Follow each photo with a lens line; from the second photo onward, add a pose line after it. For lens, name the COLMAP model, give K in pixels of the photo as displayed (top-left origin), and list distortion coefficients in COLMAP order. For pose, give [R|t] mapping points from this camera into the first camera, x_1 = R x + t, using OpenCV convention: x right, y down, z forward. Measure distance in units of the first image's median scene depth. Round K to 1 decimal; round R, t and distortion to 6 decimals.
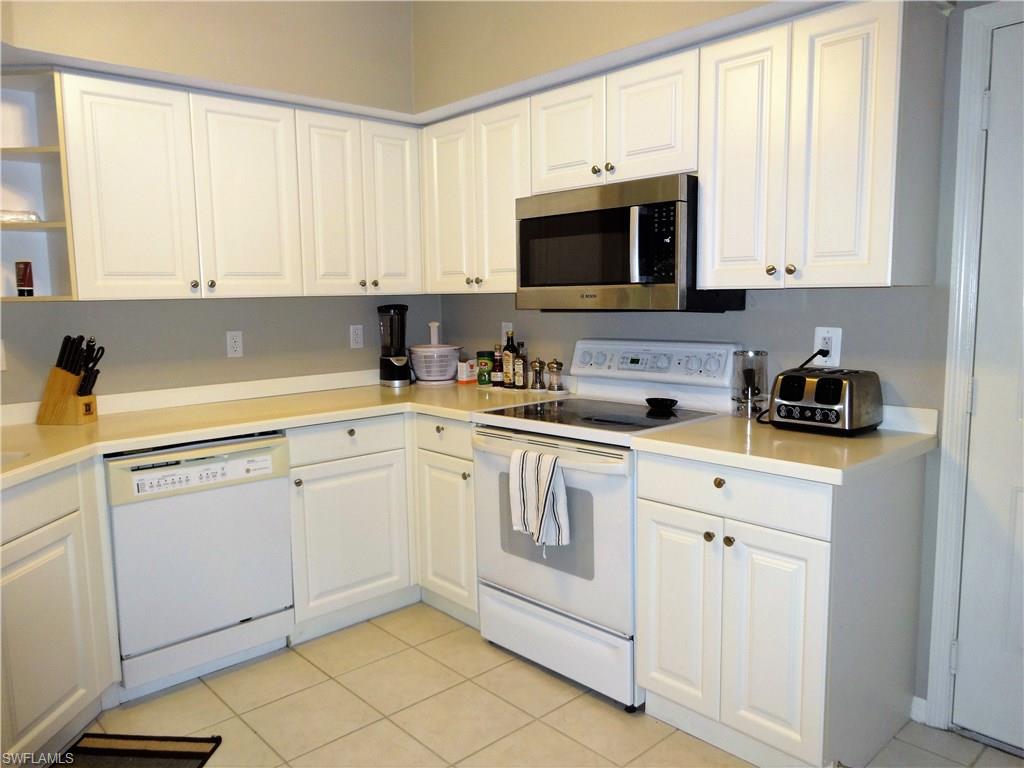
lens RADIAL K [[757.3, 0, 512.0], [0, 757.3, 384.0], [0, 0, 1]] dist [-0.002581, 0.001685]
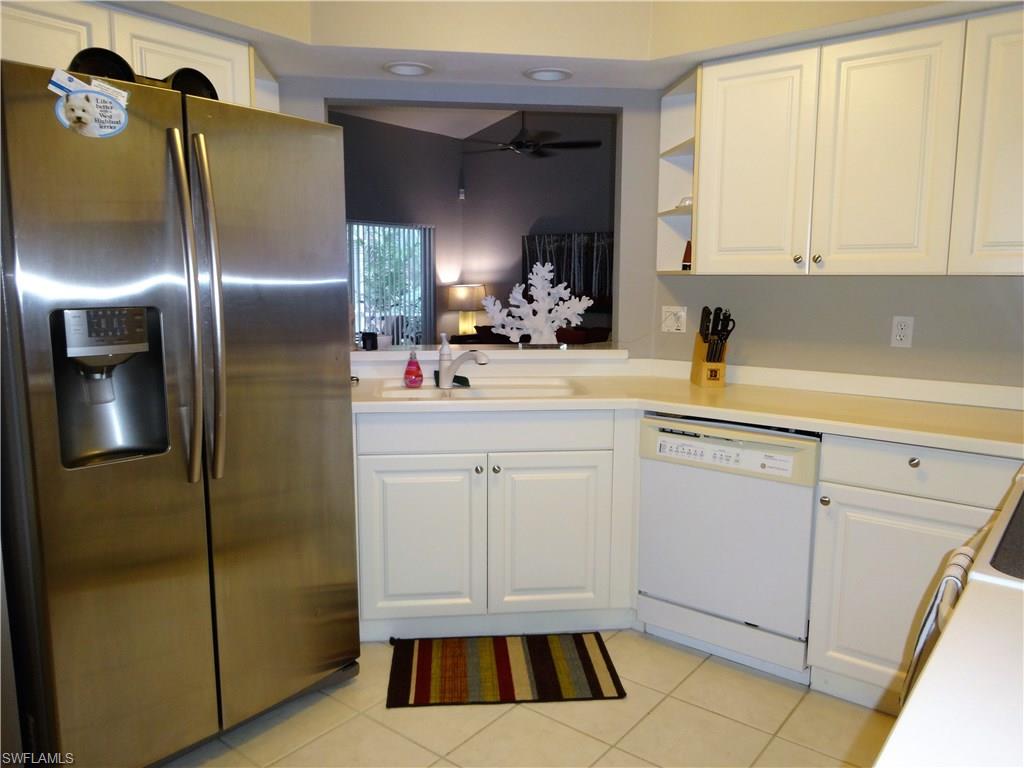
lens RADIAL K [[757.3, 0, 512.0], [0, 757.3, 384.0], [0, 0, 1]] dist [-0.002581, 0.001685]
pose [[0.161223, 0.154246, -0.974790, 0.463078], [-0.129014, 0.982529, 0.134132, -0.063324], [0.978449, 0.104137, 0.178306, 0.527368]]
